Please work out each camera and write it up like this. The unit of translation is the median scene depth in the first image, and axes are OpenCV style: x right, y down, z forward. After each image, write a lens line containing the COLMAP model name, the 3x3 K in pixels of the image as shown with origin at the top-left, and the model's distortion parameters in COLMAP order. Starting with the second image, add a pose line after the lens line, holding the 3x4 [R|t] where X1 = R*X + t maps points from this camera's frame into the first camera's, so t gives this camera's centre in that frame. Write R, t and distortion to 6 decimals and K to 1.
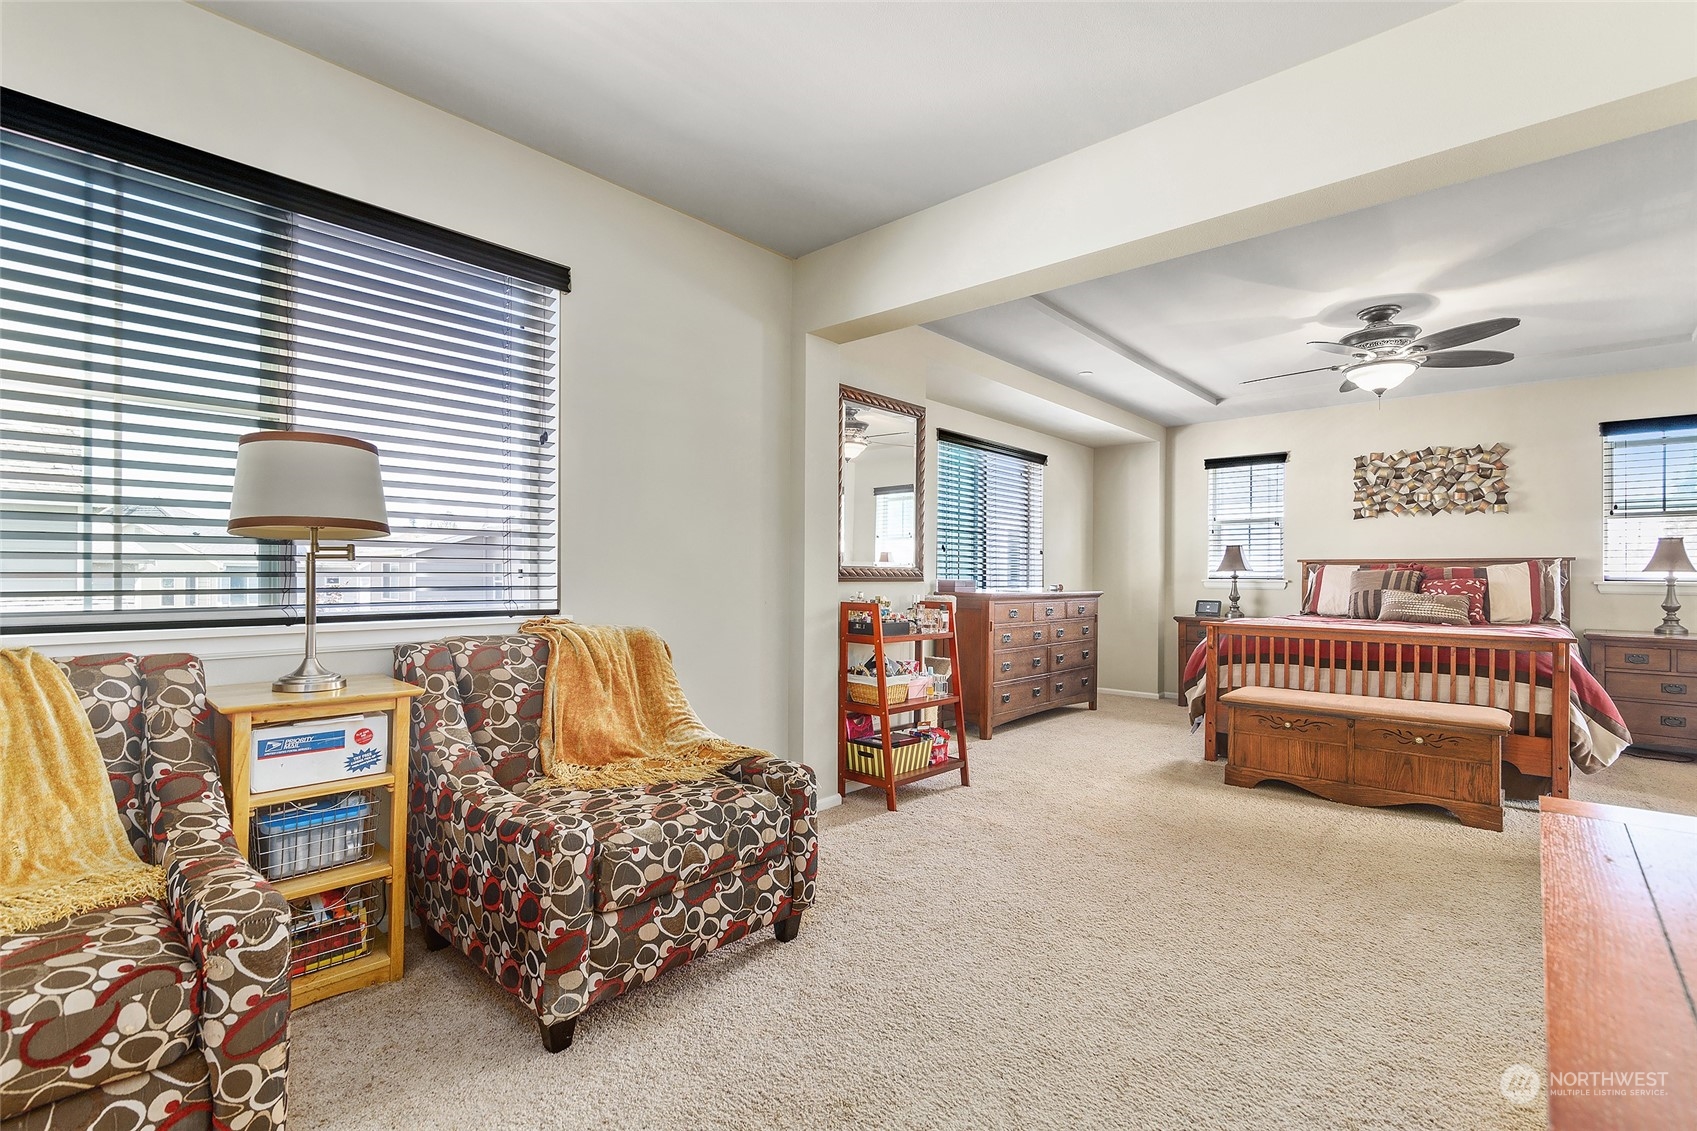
lens RADIAL K [[770.0, 0, 860.9], [0, 770.0, 573.6], [0, 0, 1]] dist [0.042530, -0.019386]
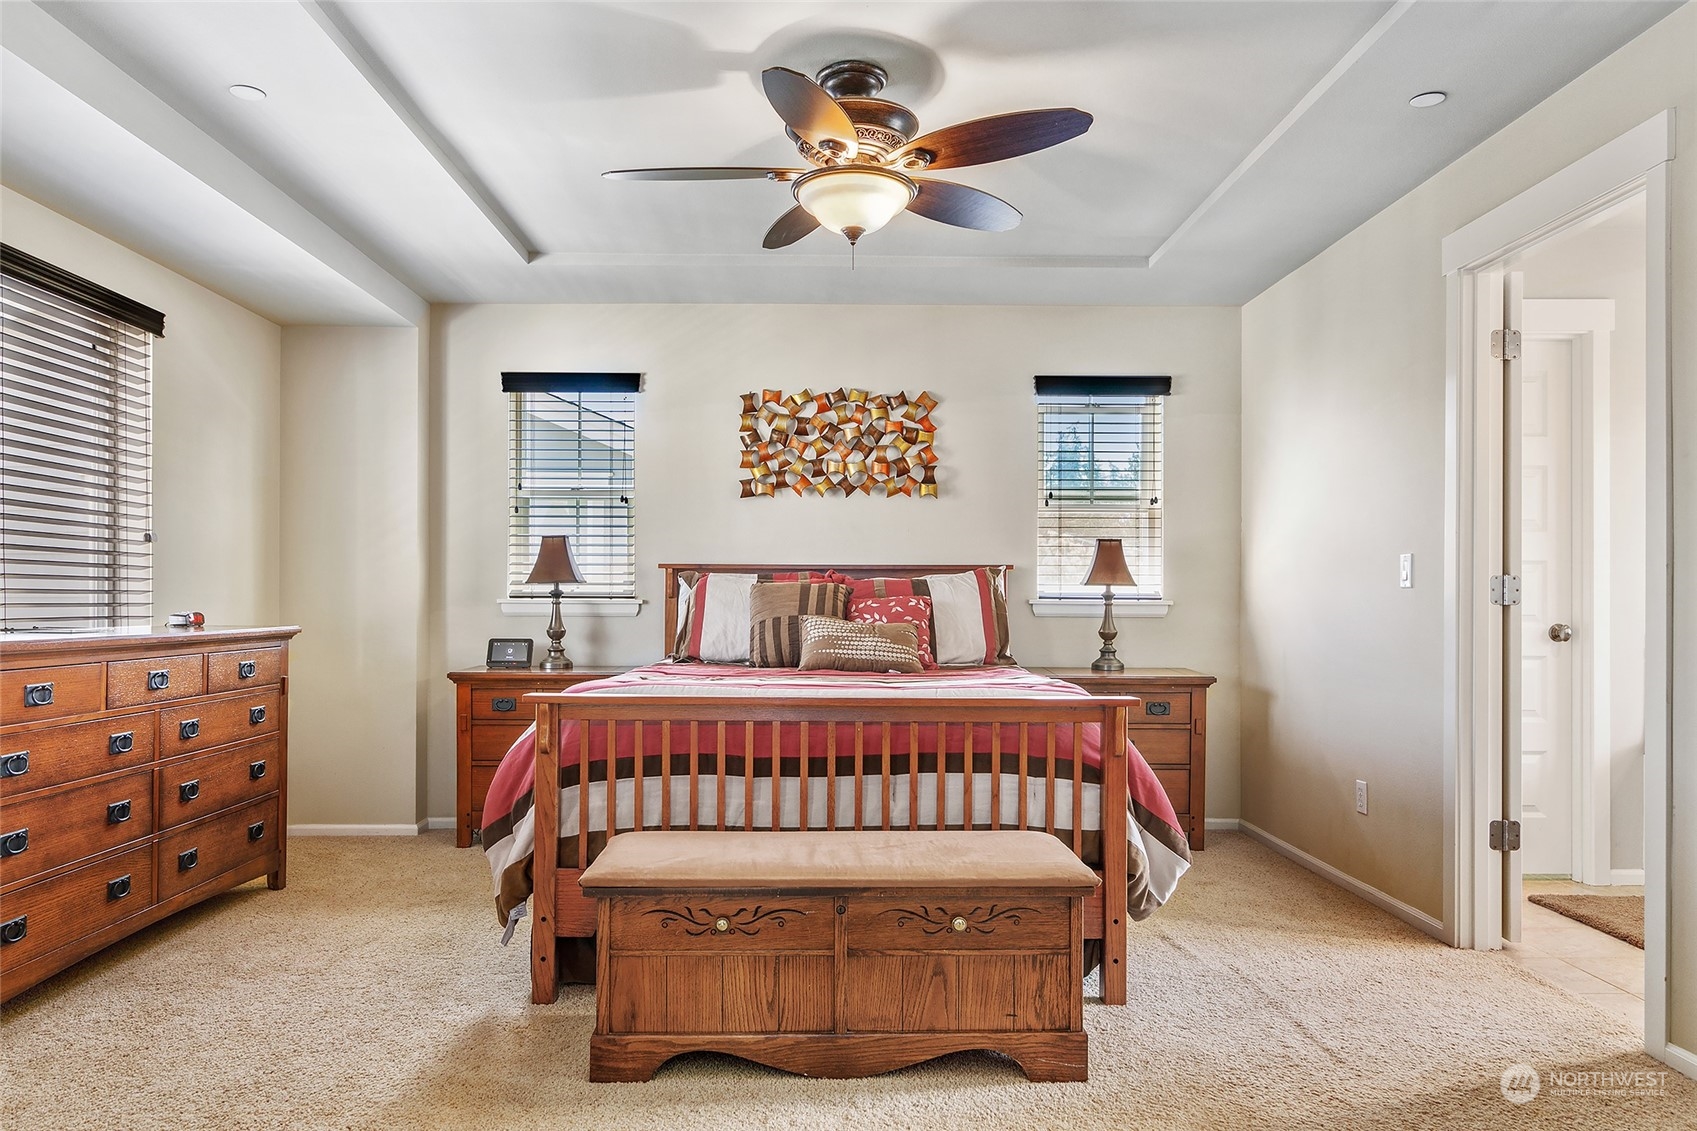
lens RADIAL K [[1123.6, 0, 848.6], [0, 1123.6, 600.3], [0, 0, 1]] dist [-0.002039, -0.001255]
pose [[0.733507, -0.005707, 0.679658, 0.118262], [-0.000389, 0.999961, 0.008816, 0.001592], [-0.679682, -0.006731, 0.733476, 0.345922]]
